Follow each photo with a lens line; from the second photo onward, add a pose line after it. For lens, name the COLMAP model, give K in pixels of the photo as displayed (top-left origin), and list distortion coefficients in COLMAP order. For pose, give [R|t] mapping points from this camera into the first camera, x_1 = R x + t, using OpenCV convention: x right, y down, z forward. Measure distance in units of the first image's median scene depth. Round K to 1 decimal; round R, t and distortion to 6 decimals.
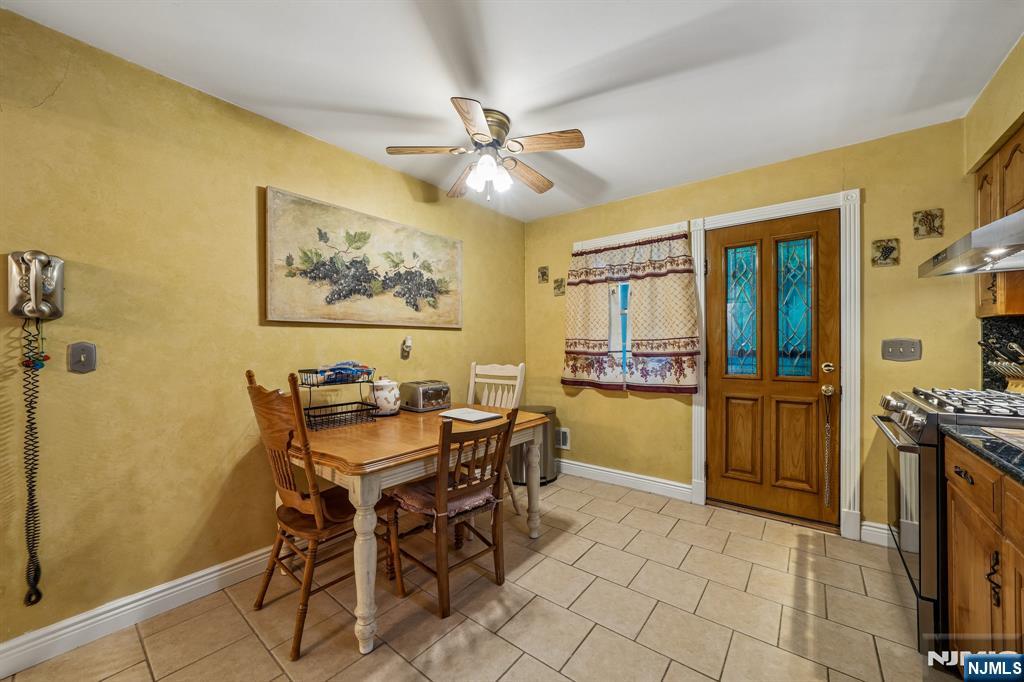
lens RADIAL K [[382.0, 0, 515.1], [0, 382.0, 348.1], [0, 0, 1]] dist [0.004113, -0.000322]
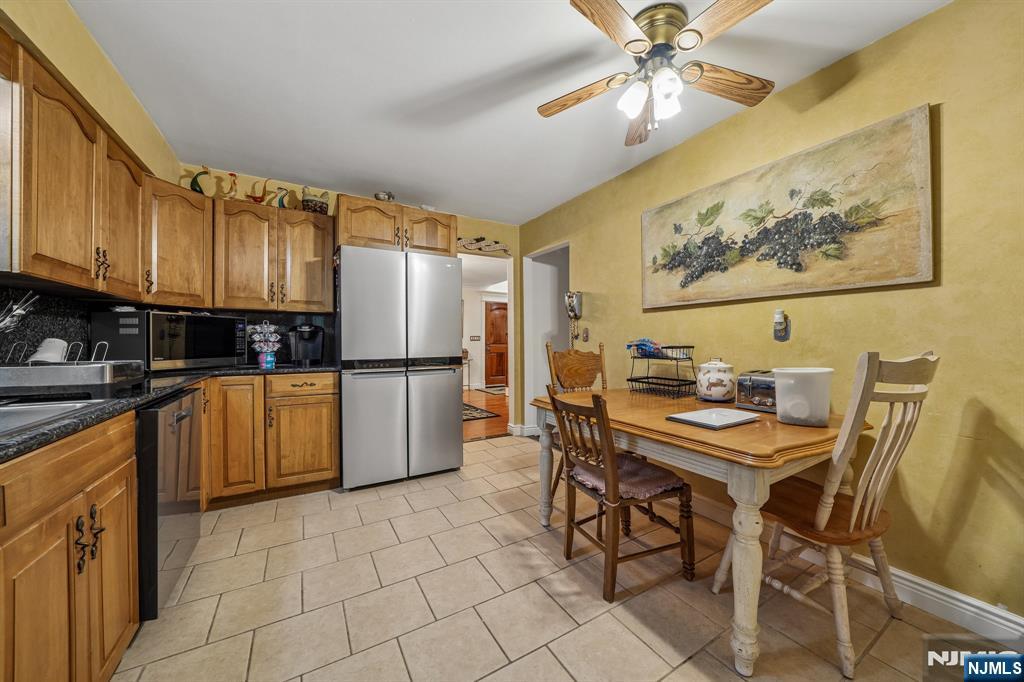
lens RADIAL K [[360.9, 0, 511.3], [0, 360.9, 341.6], [0, 0, 1]] dist [-0.015029, 0.000728]
pose [[-0.360430, 0.006753, -0.932762, 0.602226], [-0.004792, 0.999947, 0.009091, 0.029493], [0.932774, 0.007746, -0.360379, 0.841167]]
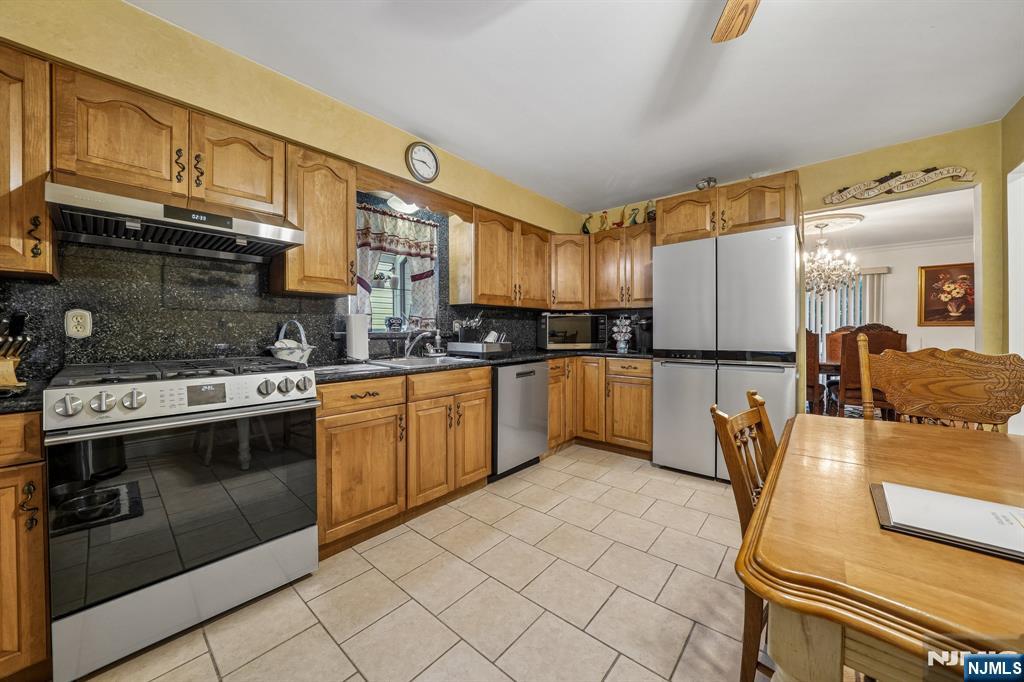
lens RADIAL K [[360.9, 0, 513.7], [0, 360.9, 332.2], [0, 0, 1]] dist [-0.015029, 0.000728]
pose [[-0.999434, 0.007399, 0.032817, 0.224647], [0.007669, 0.999938, 0.008088, 0.027535], [-0.032755, 0.008335, -0.999429, 1.201280]]
